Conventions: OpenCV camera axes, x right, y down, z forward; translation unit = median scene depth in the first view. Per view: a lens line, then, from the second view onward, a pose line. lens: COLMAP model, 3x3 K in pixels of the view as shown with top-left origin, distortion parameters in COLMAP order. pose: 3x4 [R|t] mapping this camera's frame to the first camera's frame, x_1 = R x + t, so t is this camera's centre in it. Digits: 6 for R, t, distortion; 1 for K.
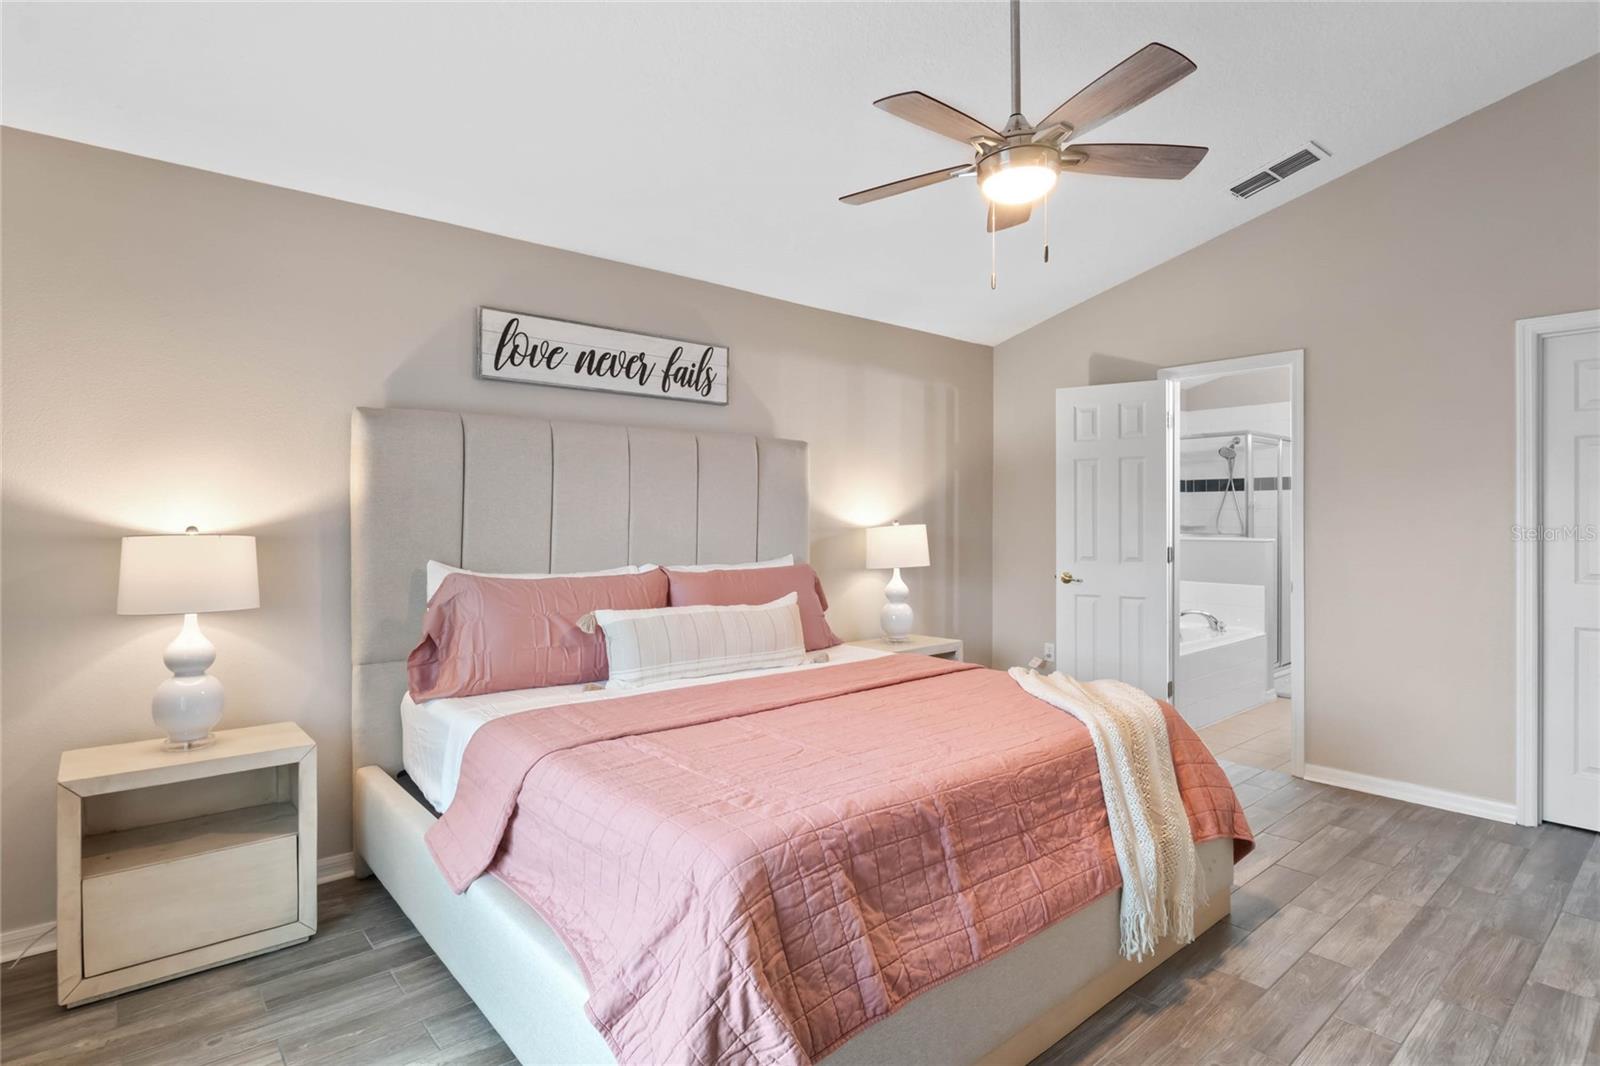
lens RADIAL K [[790.4, 0, 800.0], [0, 790.4, 533.0], [0, 0, 1]] dist [0.000074, -0.000088]
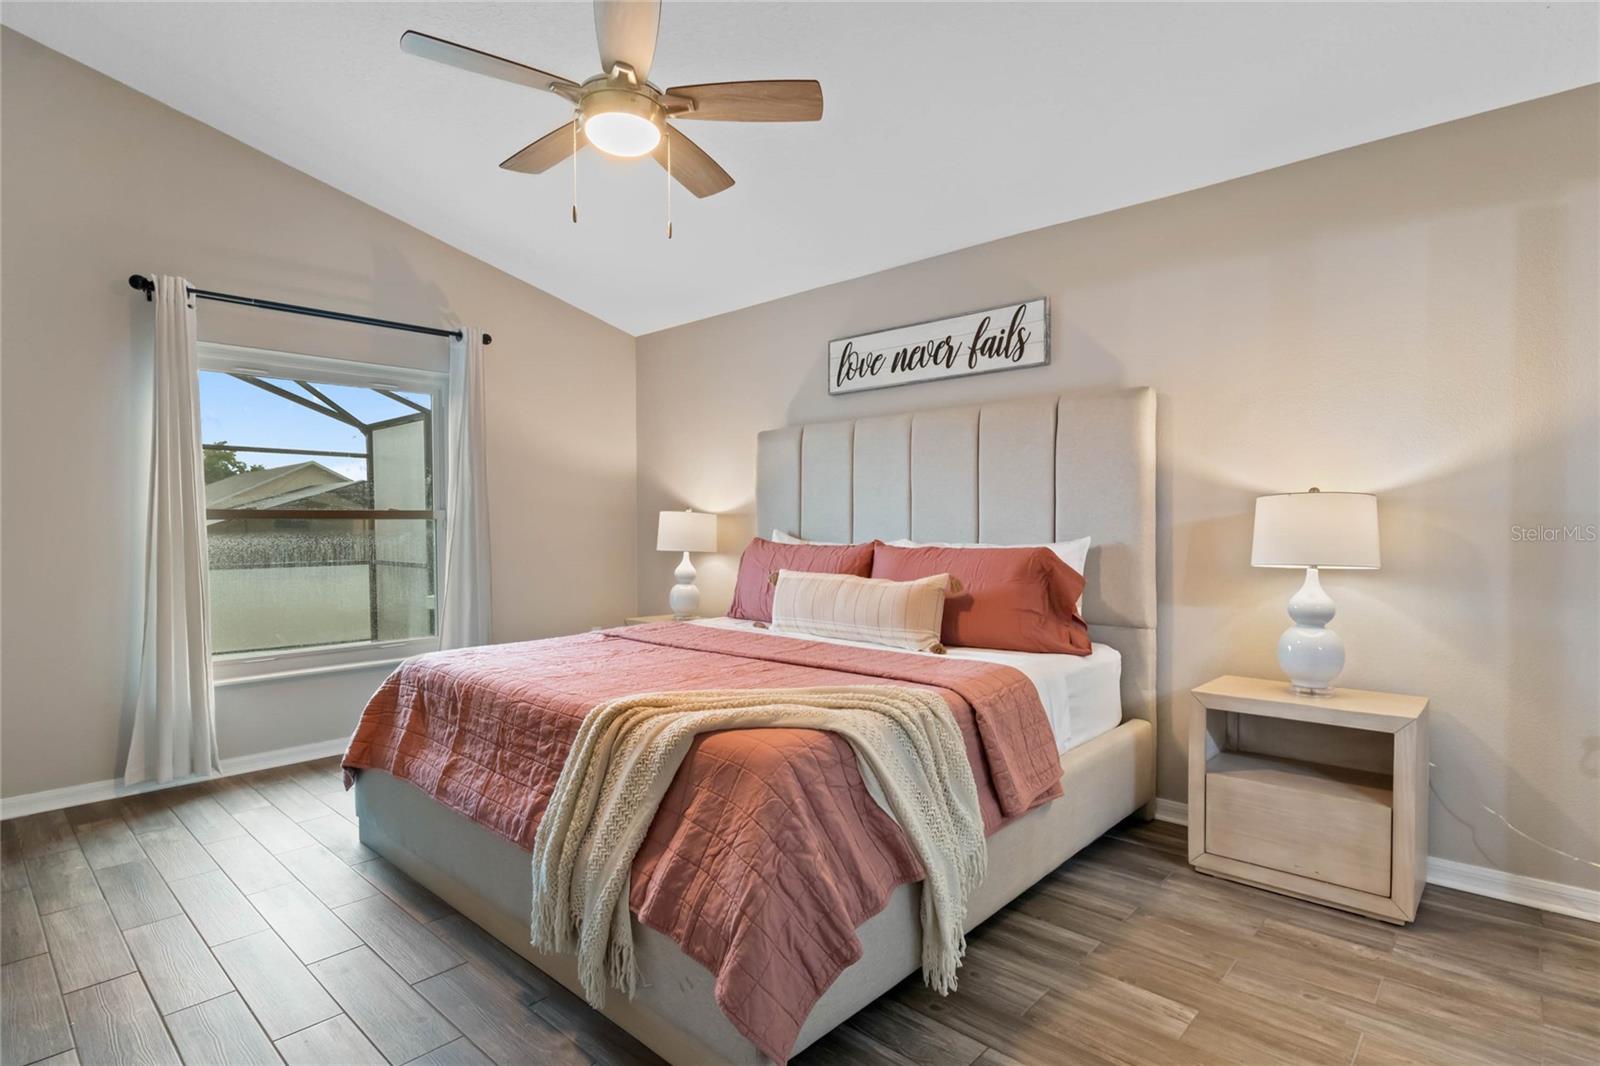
lens RADIAL K [[801.2, 0, 794.1], [0, 801.2, 537.9], [0, 0, 1]] dist [0.000278, 0.000066]
pose [[0.142145, 0.046005, -0.988776, 0.826493], [0.016227, 0.998677, 0.048799, -0.016927], [0.989713, -0.022982, 0.141211, 0.639415]]
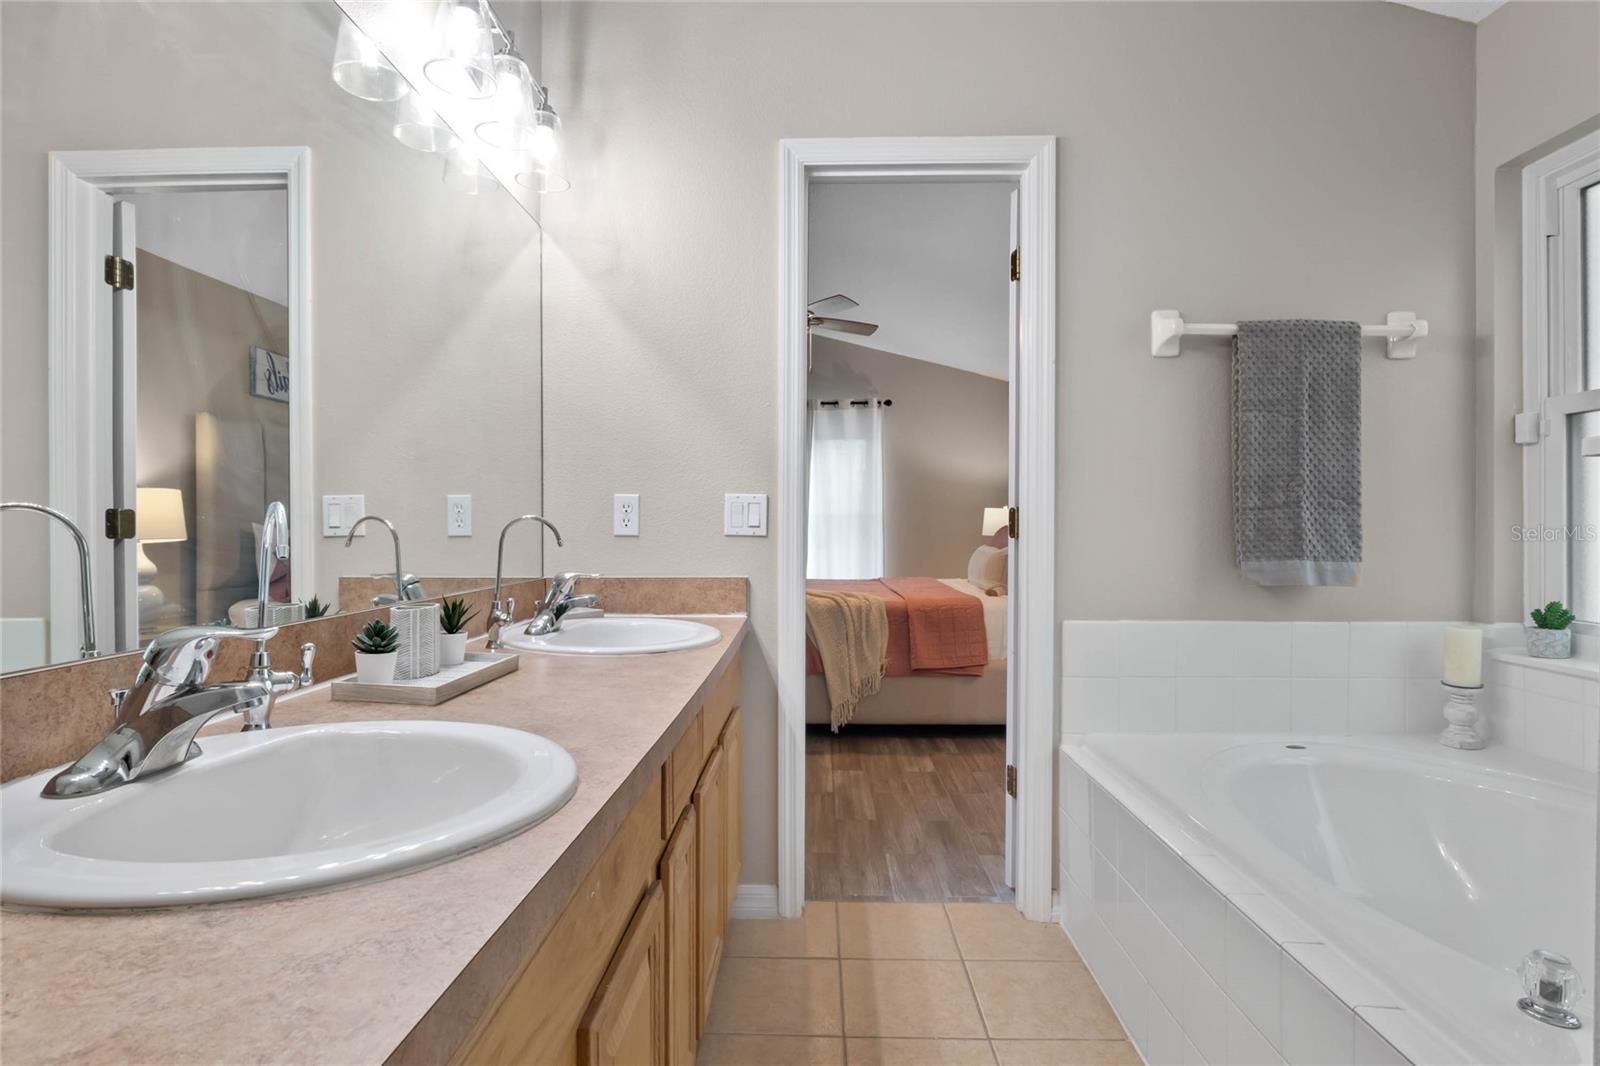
lens RADIAL K [[827.4, 0, 800.0], [0, 827.4, 533.0], [0, 0, 1]] dist [-0.000537, -0.000239]
pose [[-0.657270, 0.029311, -0.753085, 1.229164], [0.026835, 0.999520, 0.015481, 0.014872], [0.753177, -0.010034, -0.657741, 1.542438]]
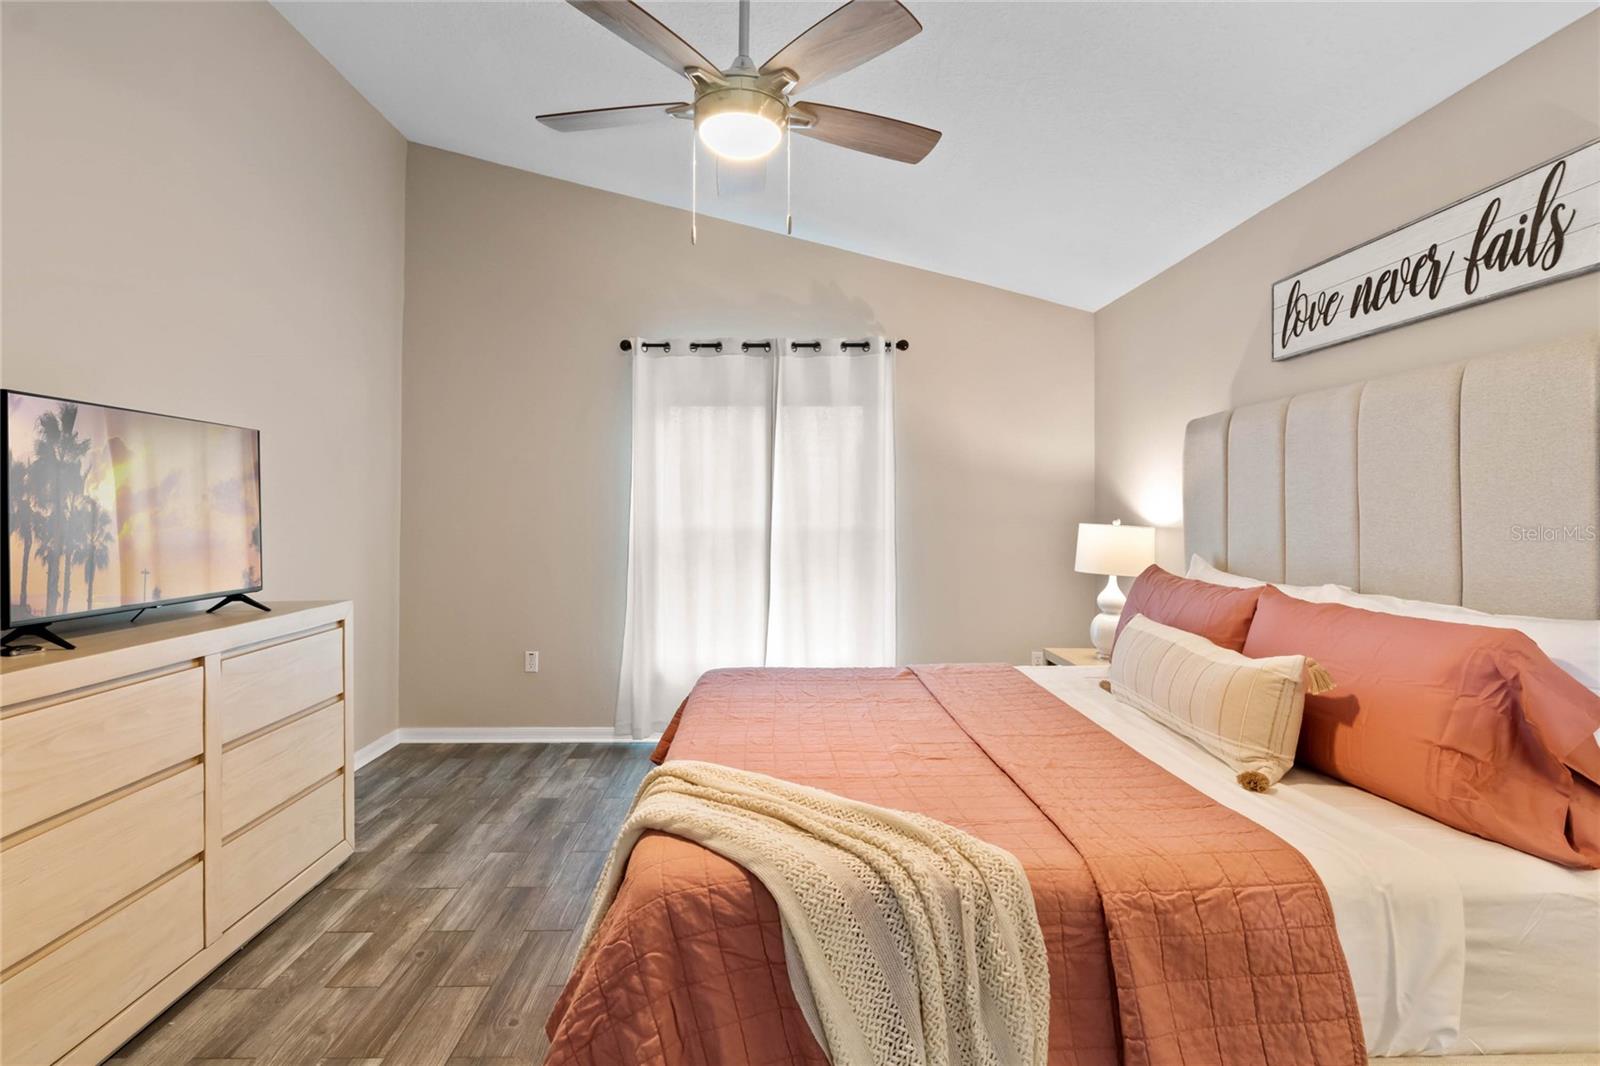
lens RADIAL K [[835.8, 0, 801.0], [0, 835.8, 505.1], [0, 0, 1]] dist [-0.002452, -0.001546]
pose [[-0.612340, 0.025697, -0.790177, 0.618308], [0.030523, 0.999495, 0.008851, -0.046237], [0.790005, -0.018699, -0.612815, 1.001062]]
